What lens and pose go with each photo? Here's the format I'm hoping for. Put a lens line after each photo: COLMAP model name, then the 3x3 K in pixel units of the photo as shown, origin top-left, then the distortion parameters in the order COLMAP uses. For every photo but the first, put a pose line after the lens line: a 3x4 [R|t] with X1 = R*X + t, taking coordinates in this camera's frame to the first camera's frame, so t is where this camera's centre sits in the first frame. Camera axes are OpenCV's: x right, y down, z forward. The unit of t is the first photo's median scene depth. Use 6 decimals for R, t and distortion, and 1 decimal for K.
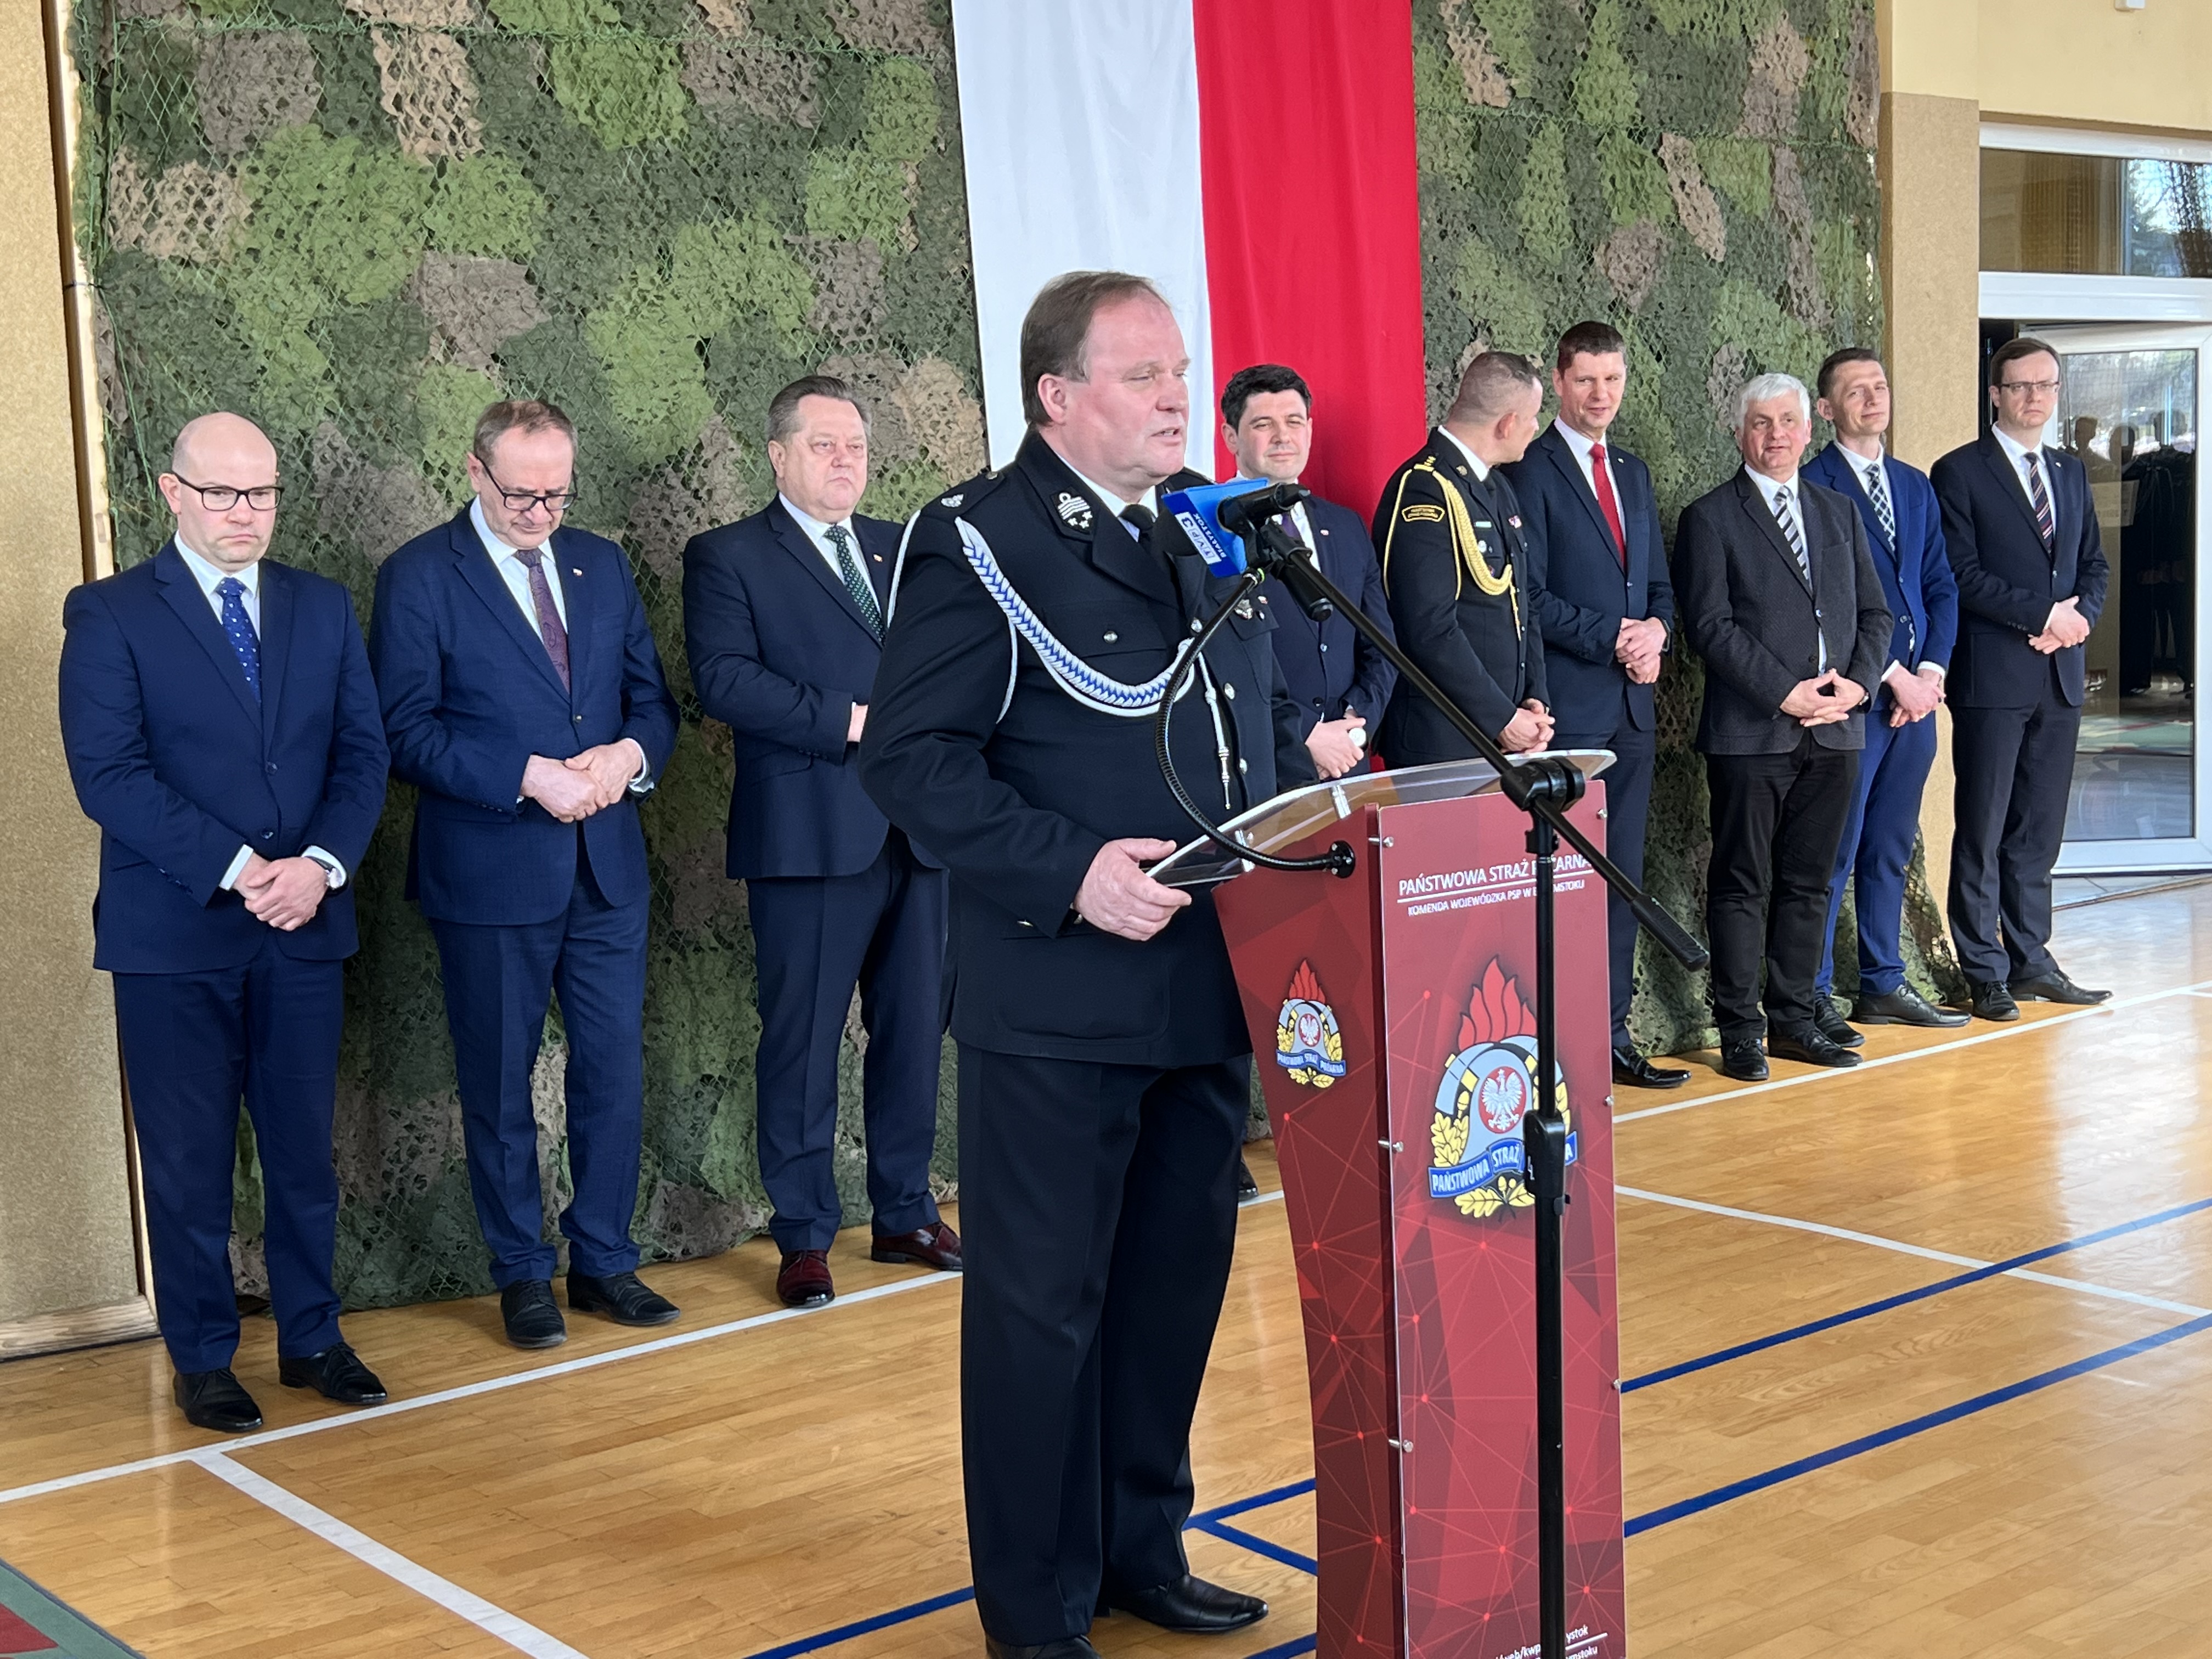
lens RADIAL K [[2951.5, 0, 1106.0], [0, 2951.5, 829.5], [0, 0, 1]] dist [0.176116, -0.513807]
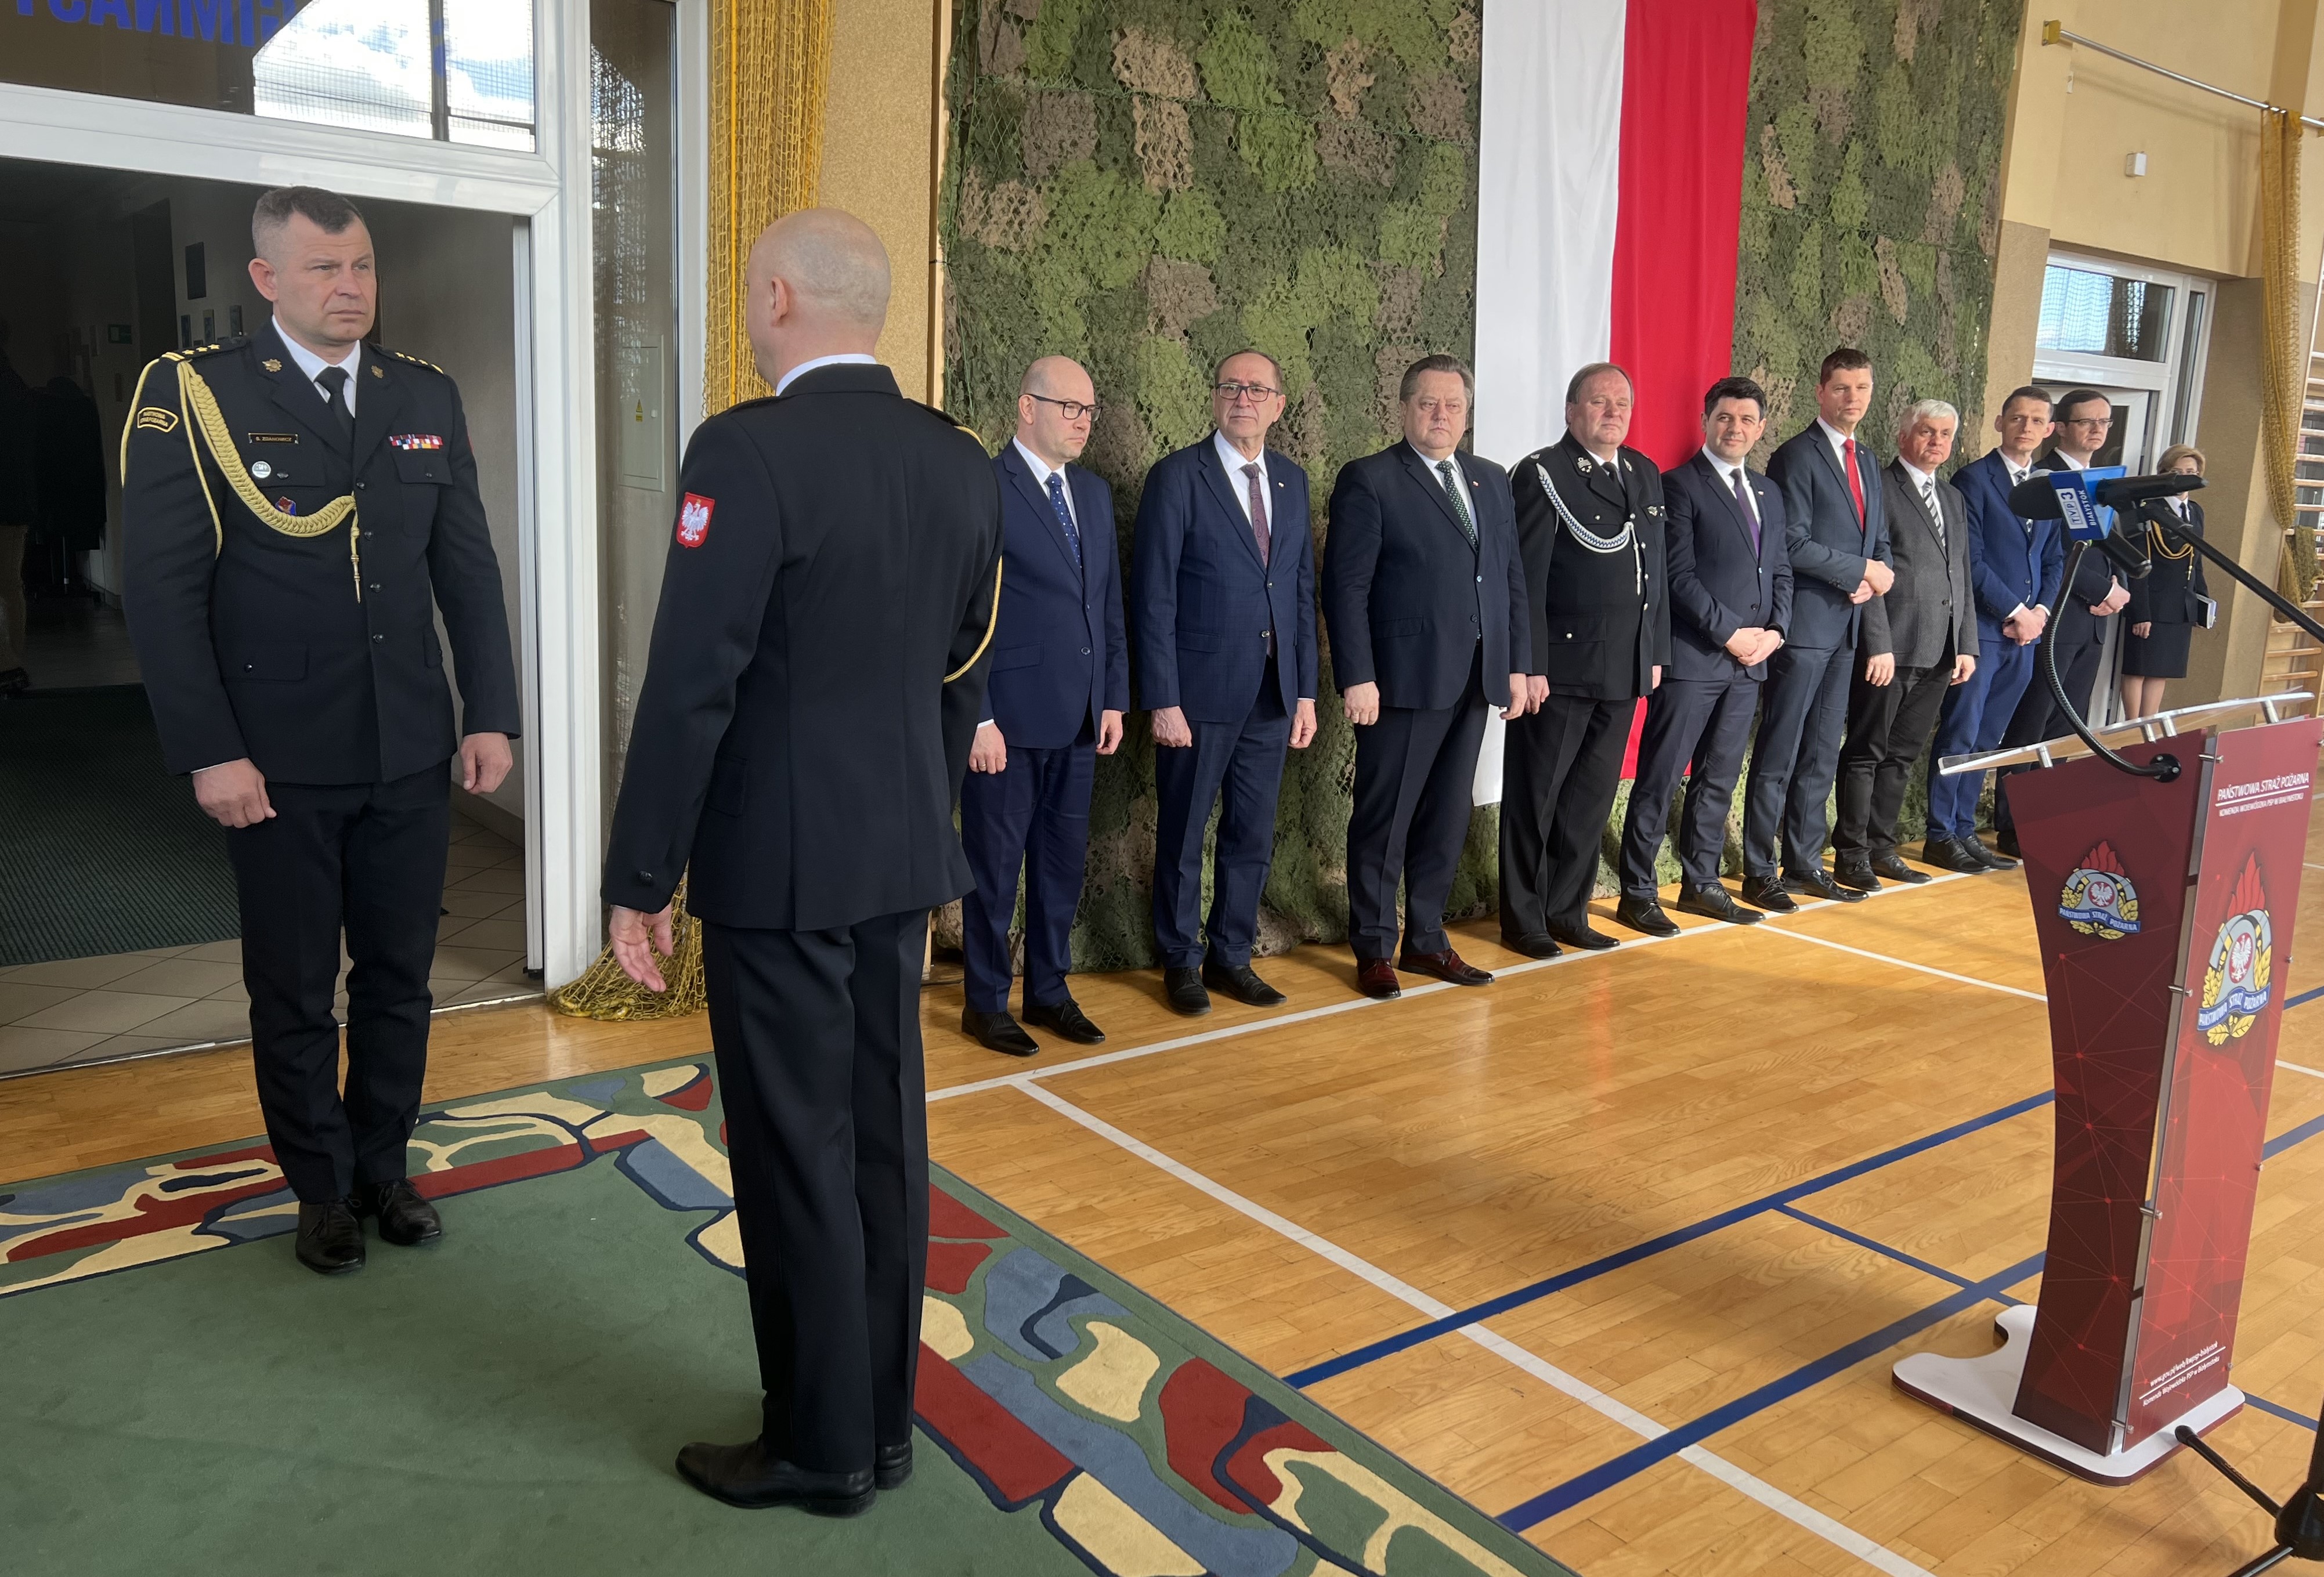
lens RADIAL K [[1778.3, 0, 1139.8], [0, 1778.3, 755.1], [0, 0, 1]] dist [0.026379, -0.007105]
pose [[0.997098, 0.075260, -0.011460, -0.200775], [-0.074396, 0.995240, 0.062951, -0.006426], [0.016143, -0.061916, 0.997951, 0.121574]]
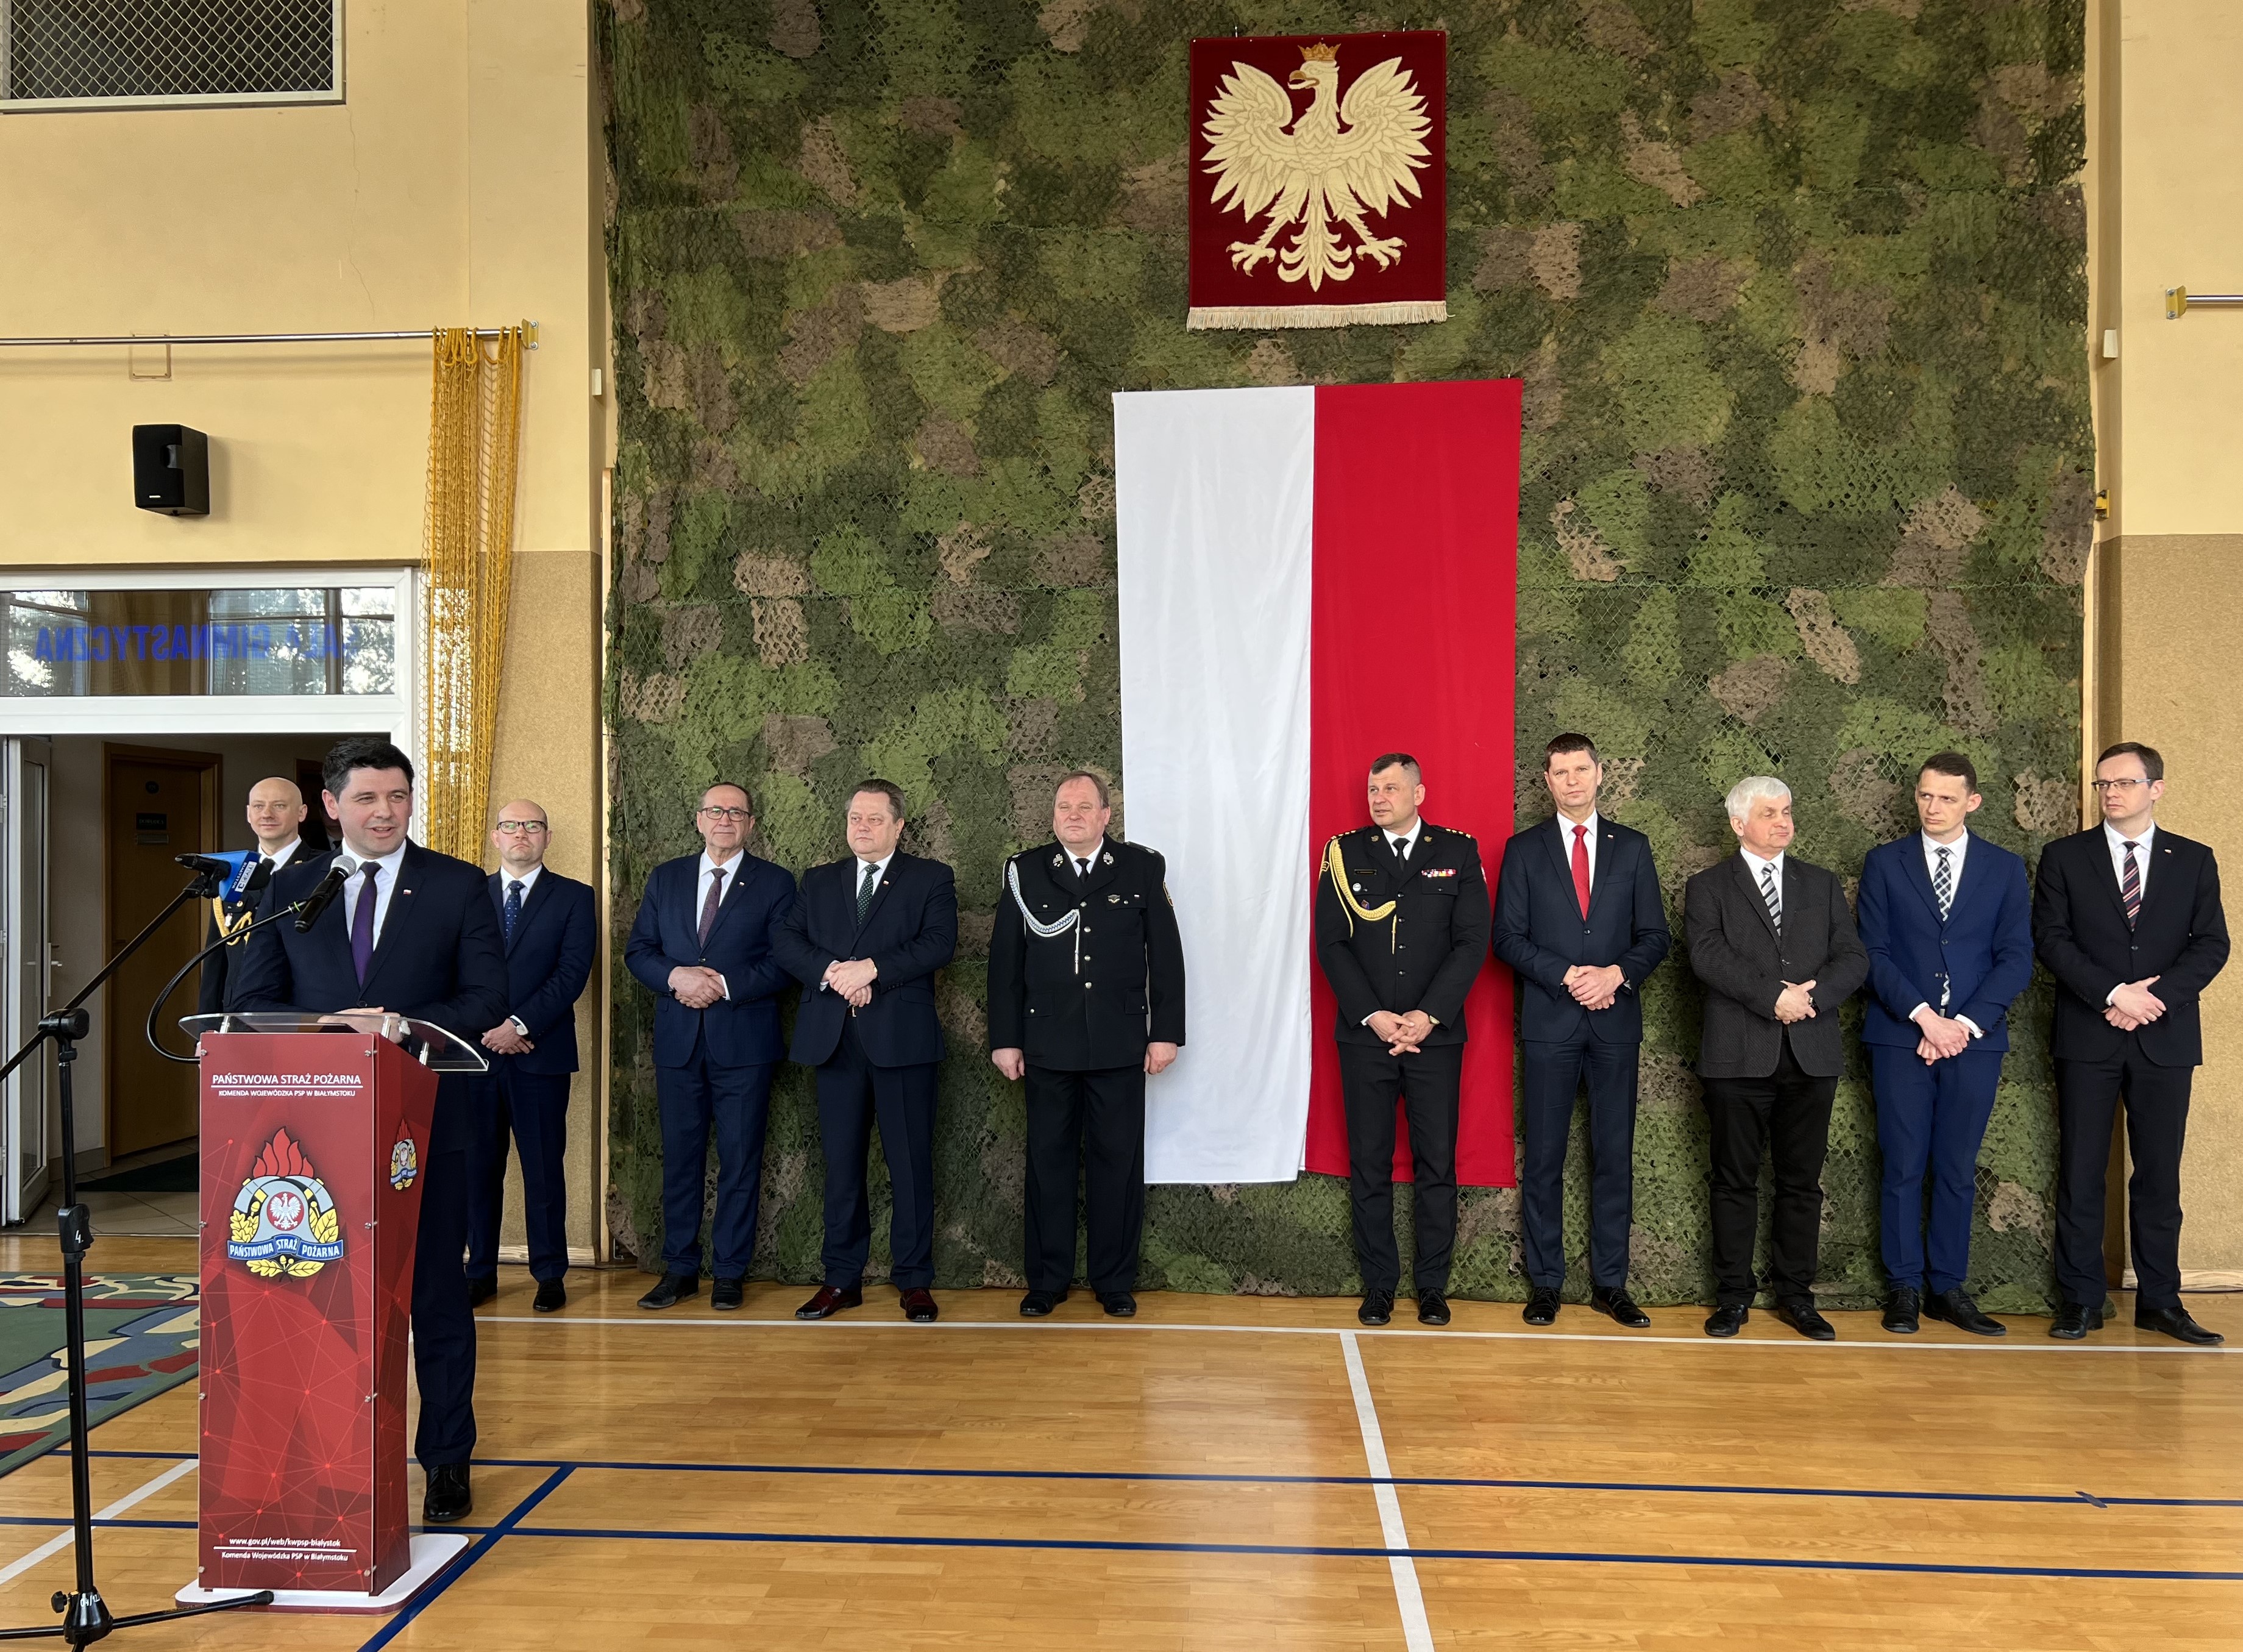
lens RADIAL K [[1852.1, 0, 1097.8], [0, 1852.1, 860.9], [0, 0, 1]] dist [0.181497, -0.396790]
pose [[0.731370, 0.035369, -0.681063, 0.707735], [-0.097648, 0.993795, -0.053250, -0.057516], [0.674954, 0.105450, 0.730286, 0.284519]]
